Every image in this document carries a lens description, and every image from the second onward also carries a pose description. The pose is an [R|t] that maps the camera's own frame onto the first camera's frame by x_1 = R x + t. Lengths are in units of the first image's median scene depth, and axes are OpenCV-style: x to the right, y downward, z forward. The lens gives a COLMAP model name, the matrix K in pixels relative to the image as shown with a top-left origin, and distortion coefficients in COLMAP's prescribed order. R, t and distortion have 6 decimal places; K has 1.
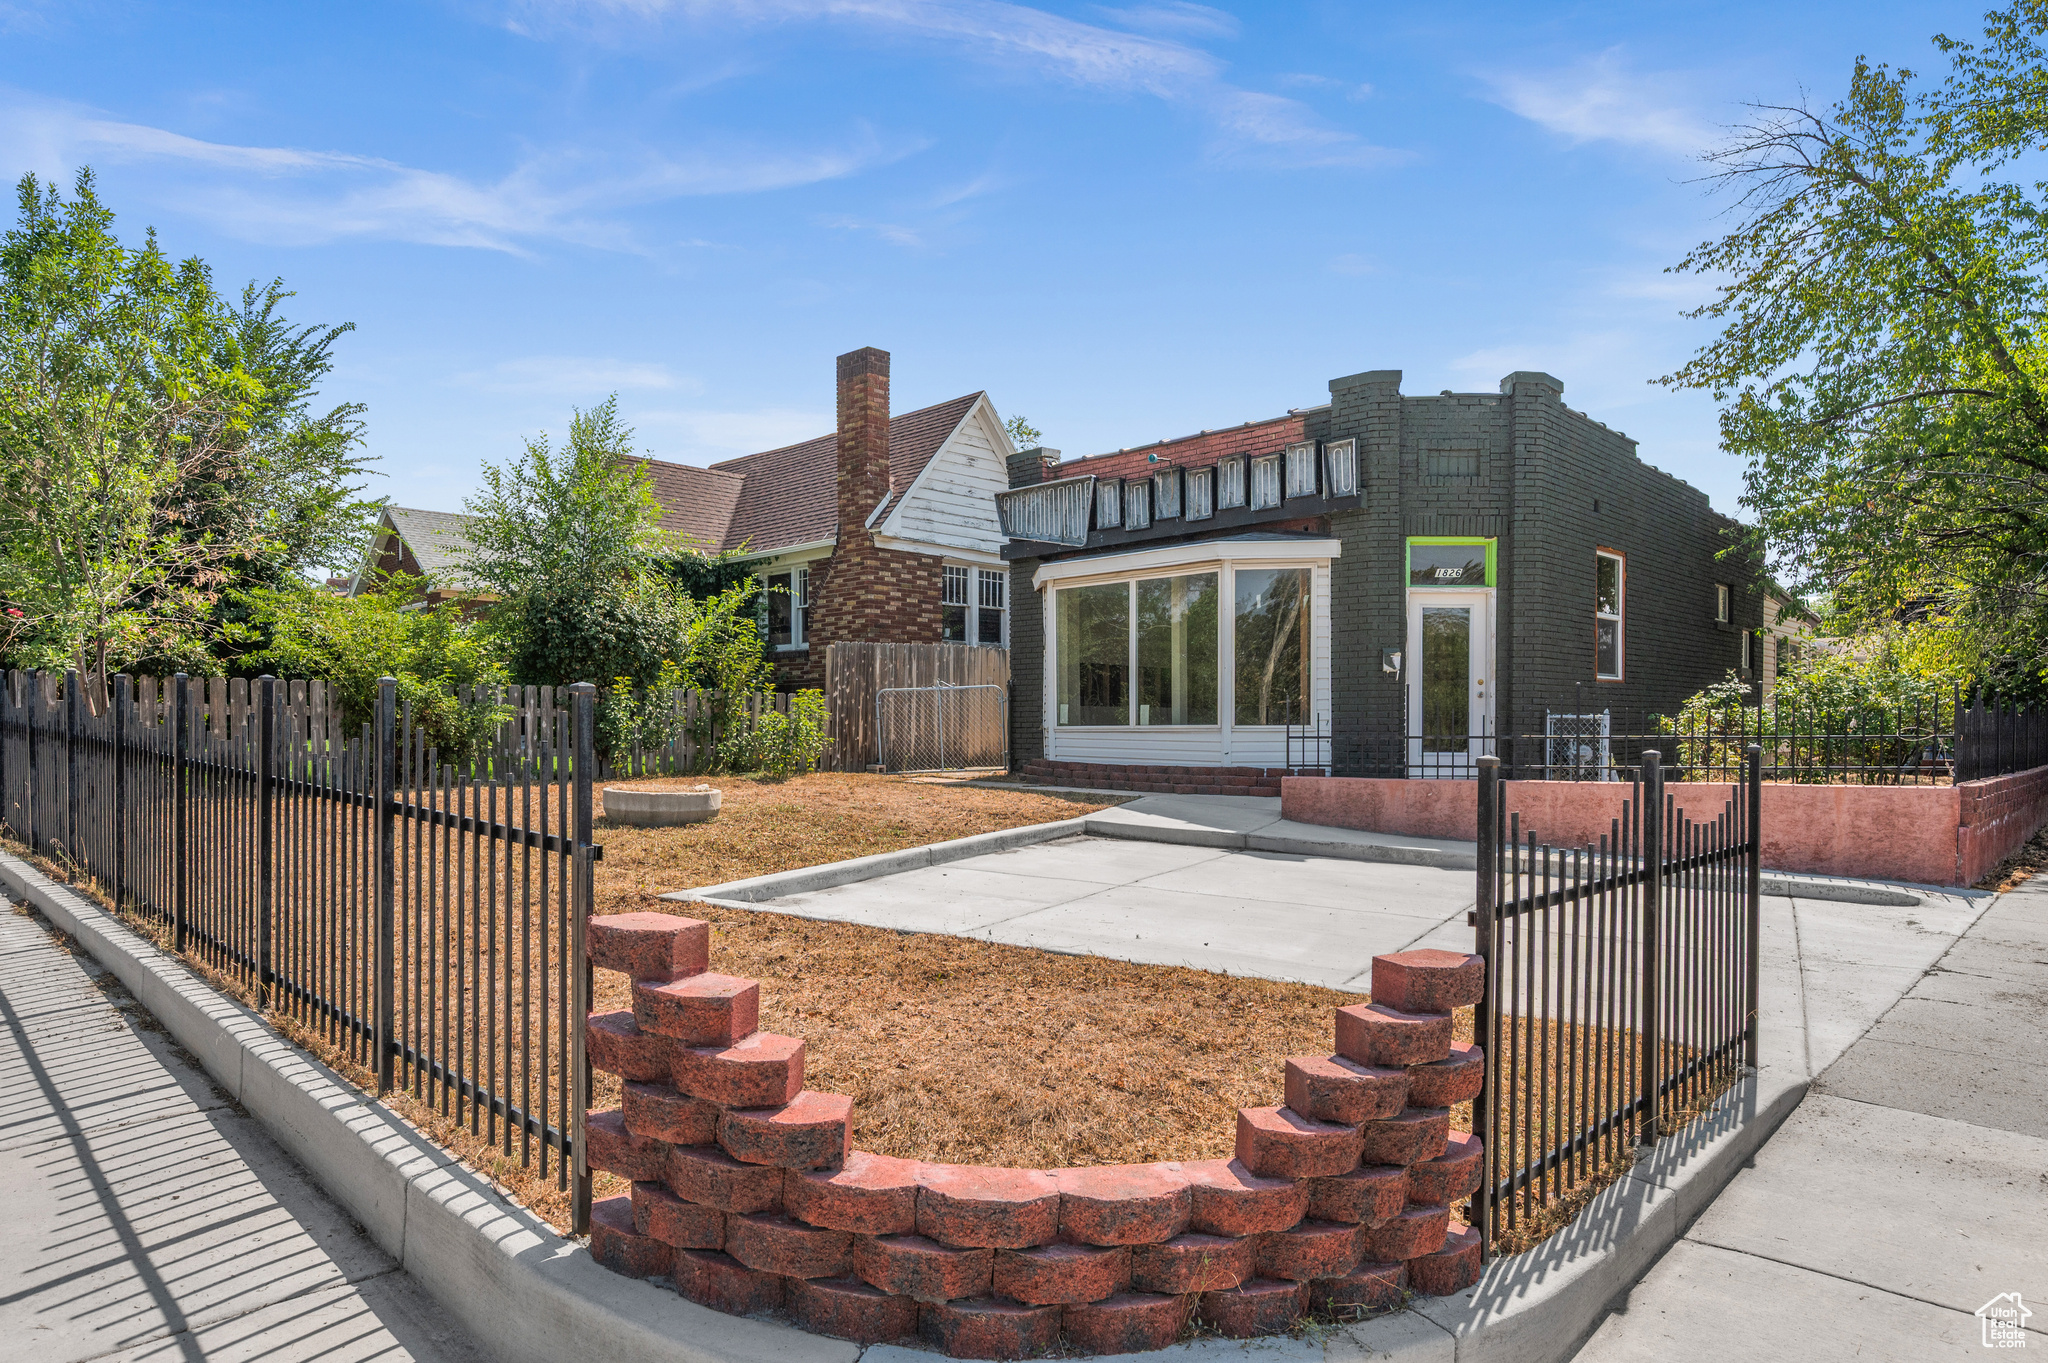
lens RADIAL K [[1207.4, 0, 1032.2], [0, 1207.4, 741.2], [0, 0, 1]] dist [-0.000312, 0.001342]
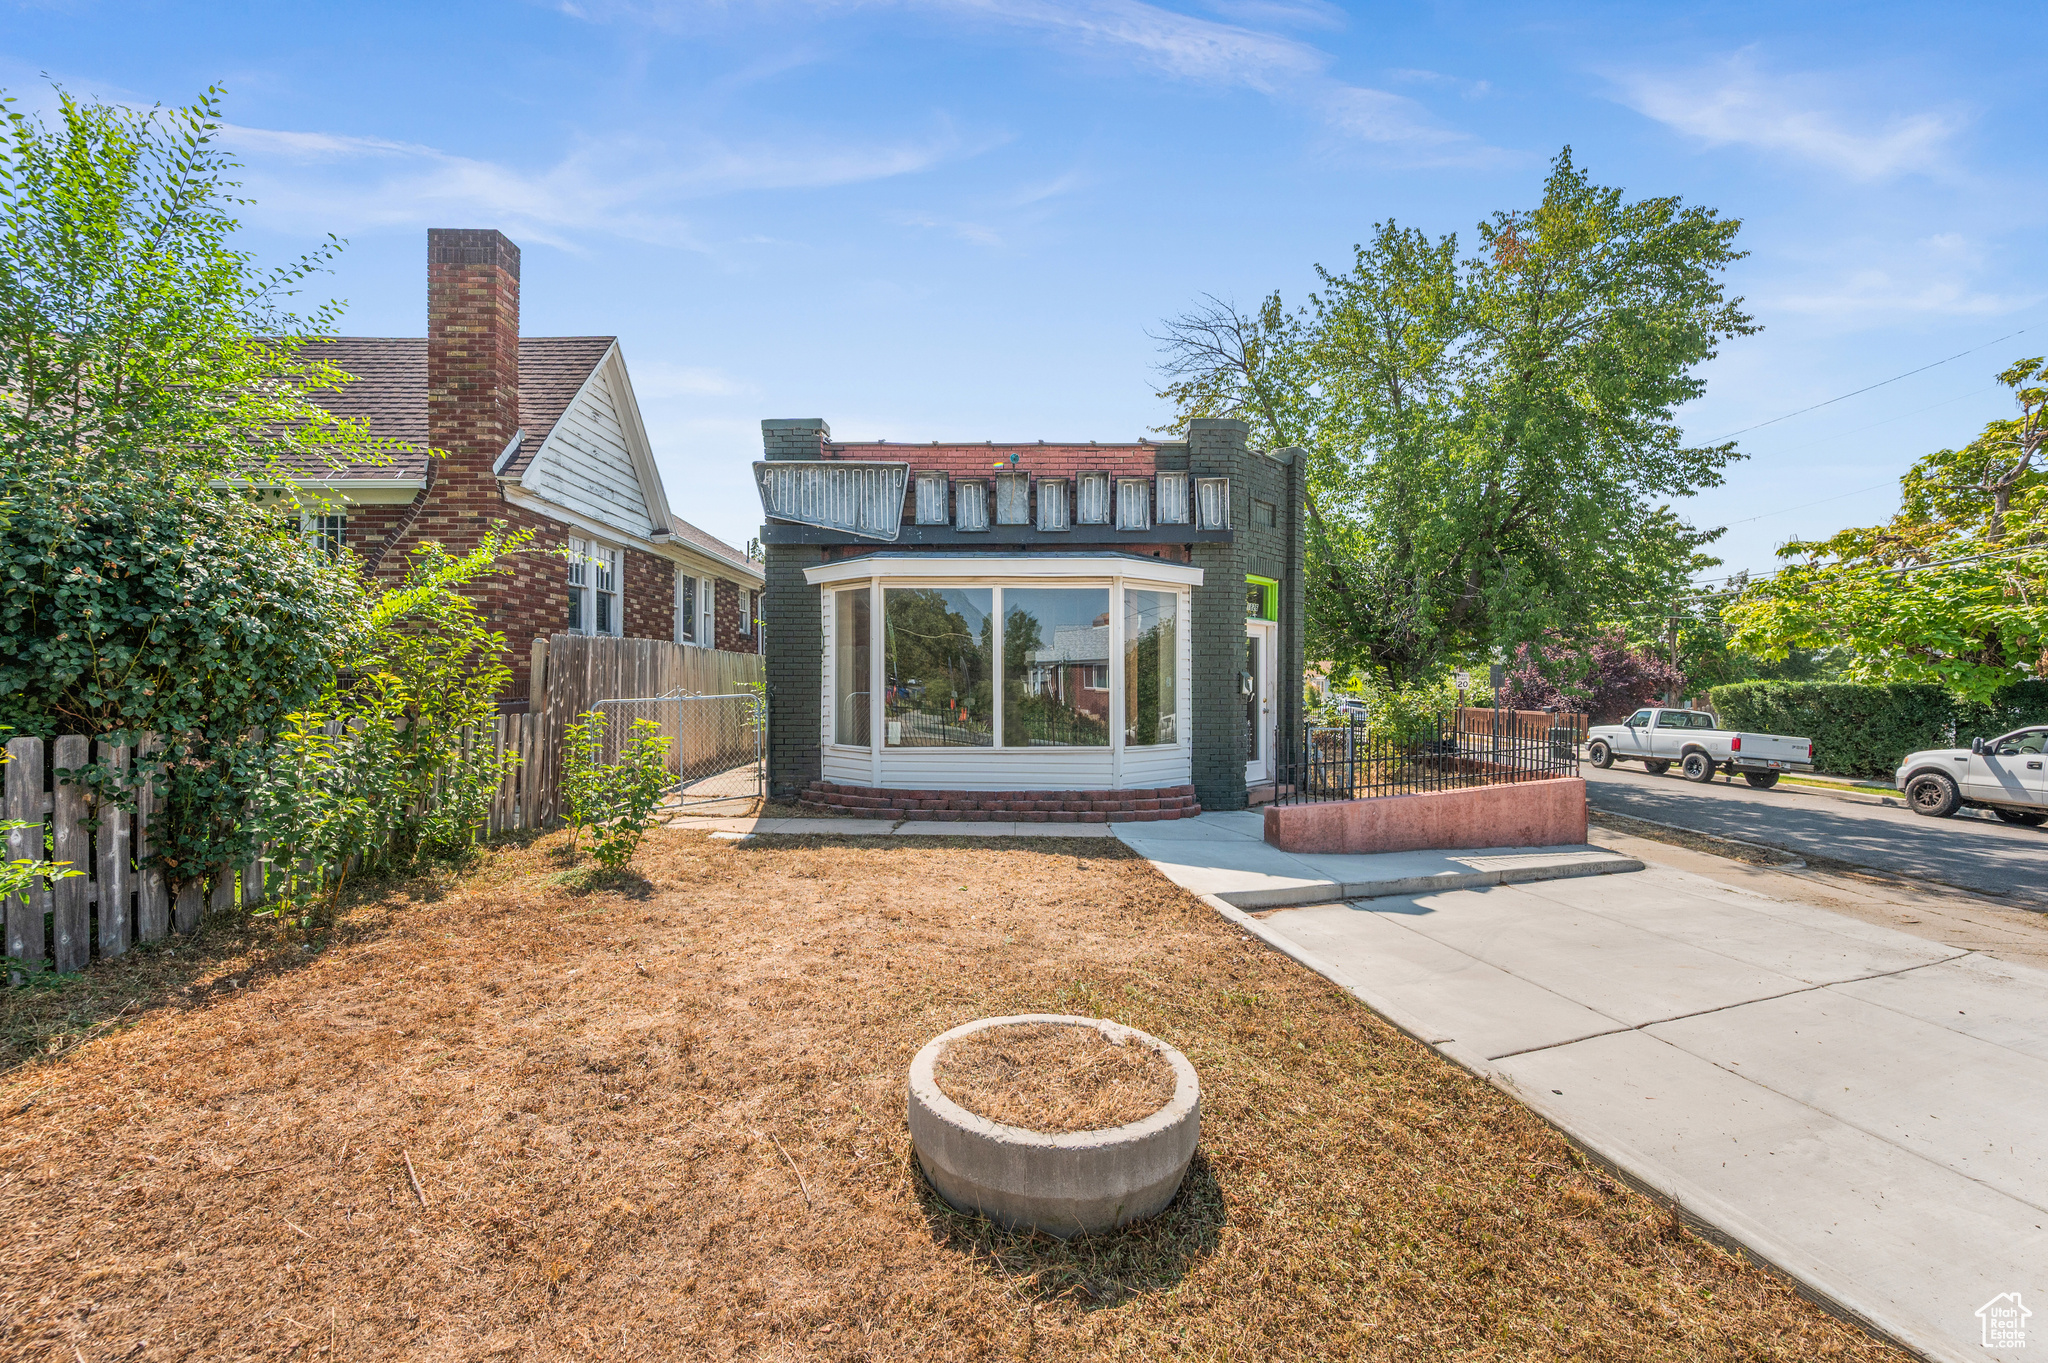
lens RADIAL K [[819.2, 0, 1024.0], [0, 819.2, 681.5], [0, 0, 1]] dist [0.000127, -0.000008]
pose [[0.712391, 0.003445, 0.701774, -0.327580], [0.005229, 0.999934, -0.010217, -0.054474], [-0.701763, 0.010948, 0.712326, 0.531952]]
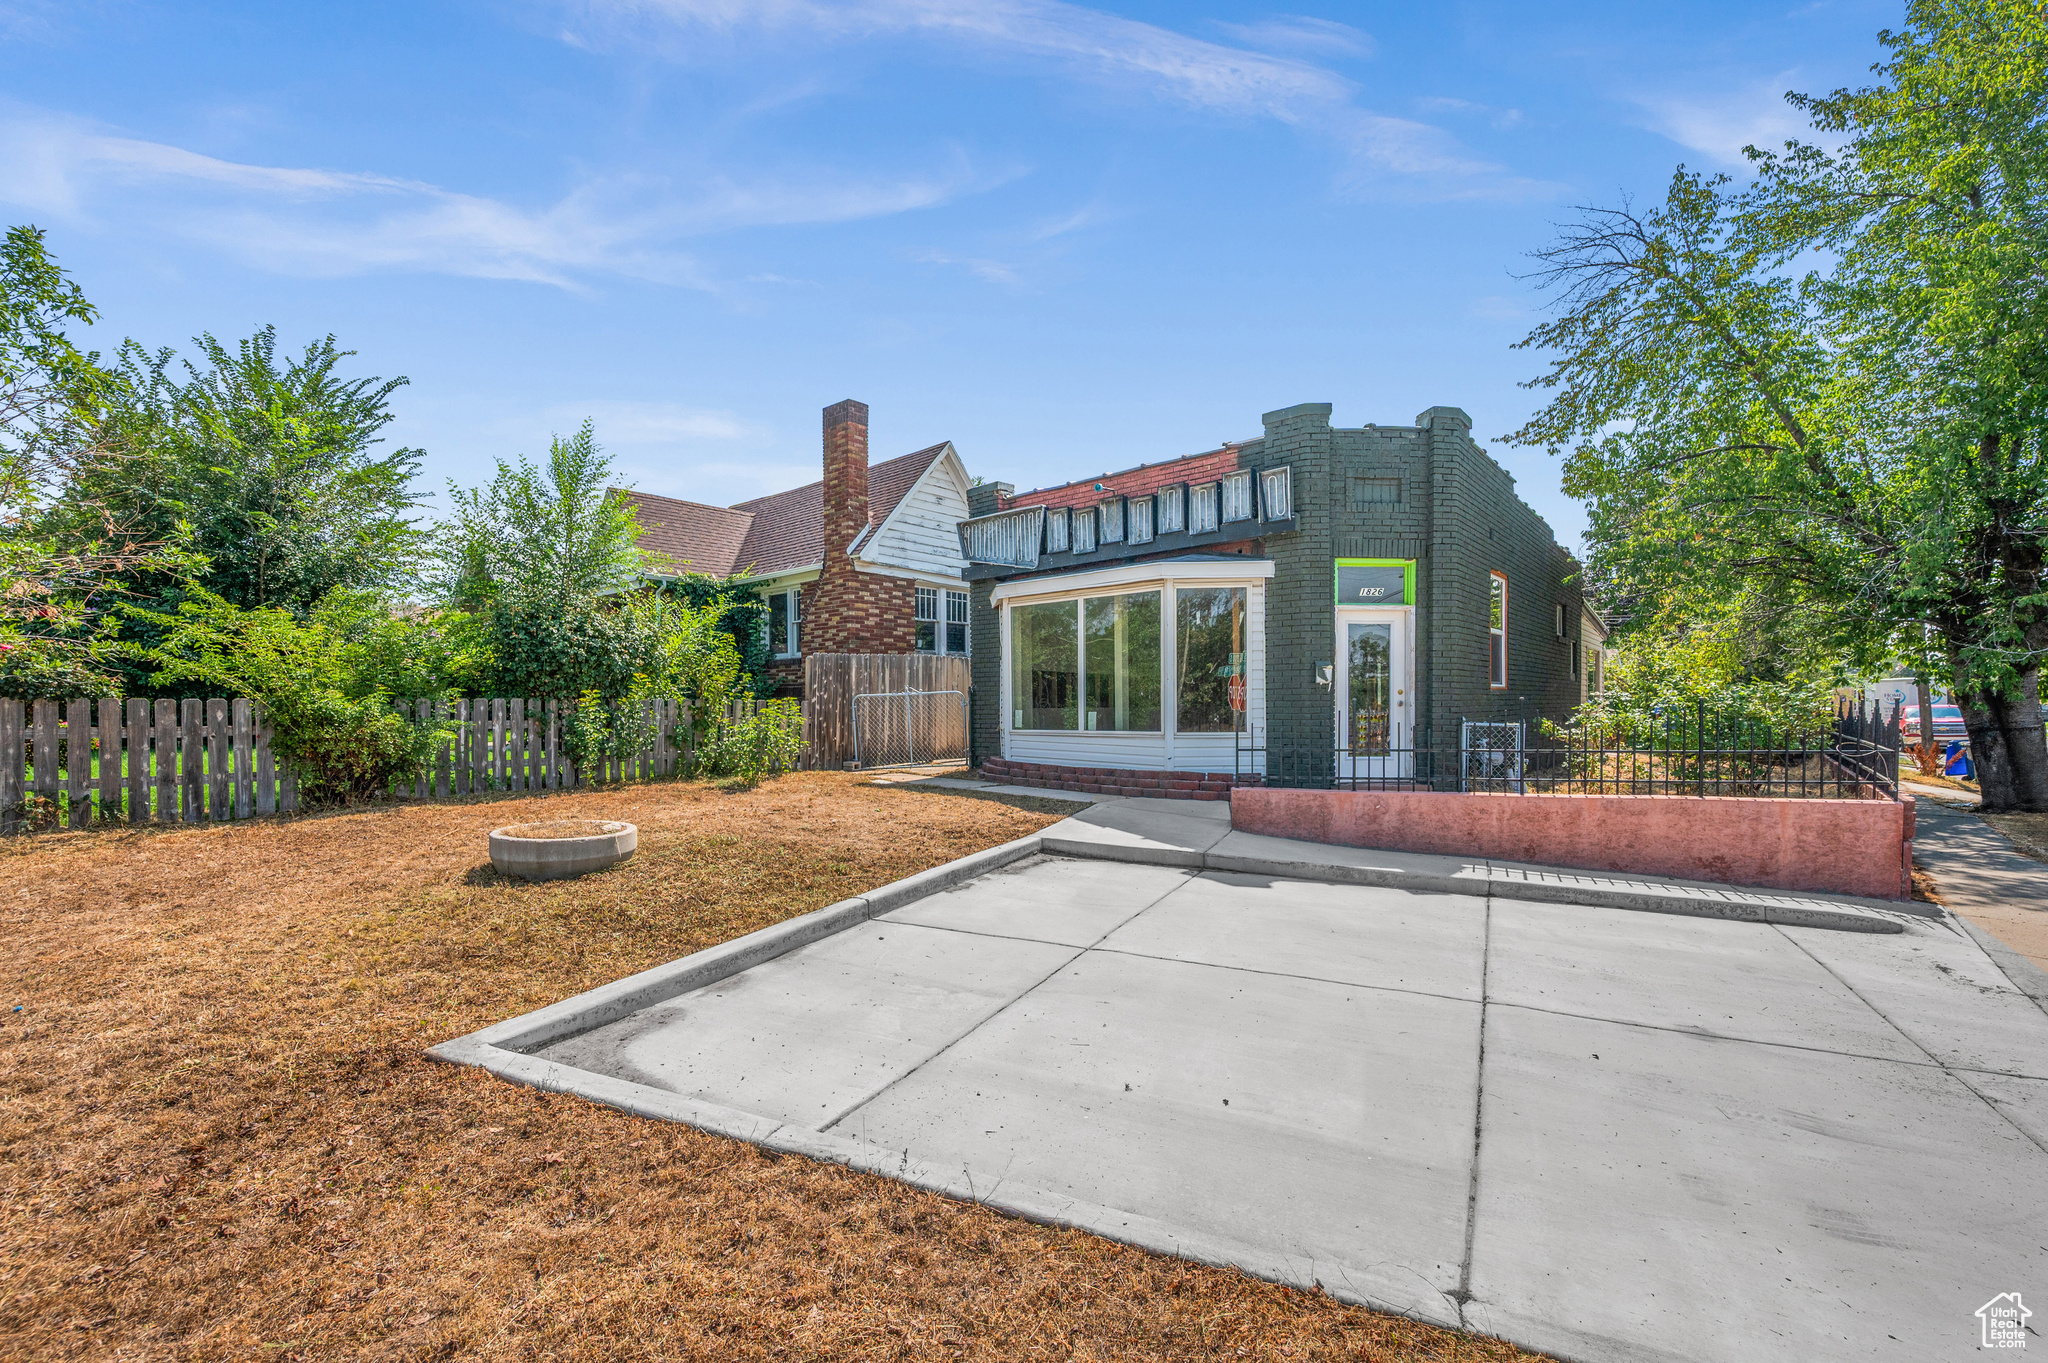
lens RADIAL K [[830.2, 0, 1042.9], [0, 830.2, 709.2], [0, 0, 1]] dist [-0.001297, -0.000242]
pose [[0.998321, -0.004386, 0.057766, 0.004687], [0.004708, 0.999974, -0.005448, -0.027857], [-0.057741, 0.005711, 0.998315, 0.242748]]
